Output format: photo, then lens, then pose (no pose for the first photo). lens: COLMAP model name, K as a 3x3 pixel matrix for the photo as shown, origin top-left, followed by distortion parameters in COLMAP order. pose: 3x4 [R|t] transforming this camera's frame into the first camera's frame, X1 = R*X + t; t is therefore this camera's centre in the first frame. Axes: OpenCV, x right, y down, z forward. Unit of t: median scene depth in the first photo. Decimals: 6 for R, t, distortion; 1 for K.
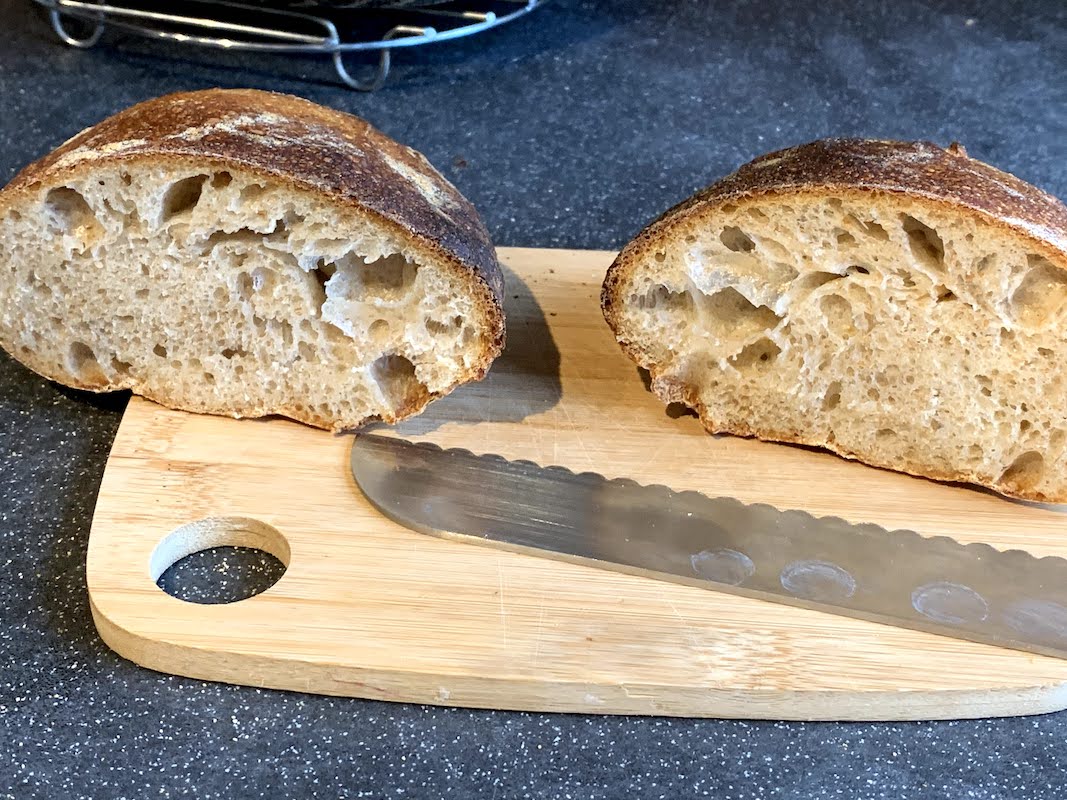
lens RADIAL K [[1705.0, 0, 533.5], [0, 1705.0, 400.0], [0, 0, 1]] dist [0.302230, -1.188594]
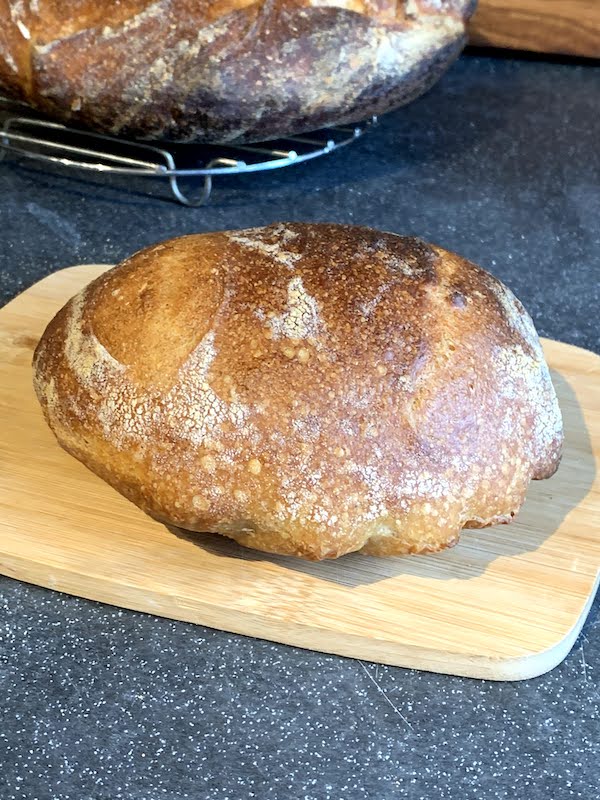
lens RADIAL K [[1278.3, 0, 300.0], [0, 1278.3, 400.0], [0, 0, 1]] dist [0.302230, -1.188594]
pose [[0.985977, 0.079982, -0.146468, 0.135711], [-0.083970, 0.996242, -0.021245, -0.021990], [0.144218, 0.033246, 0.988987, 0.063785]]
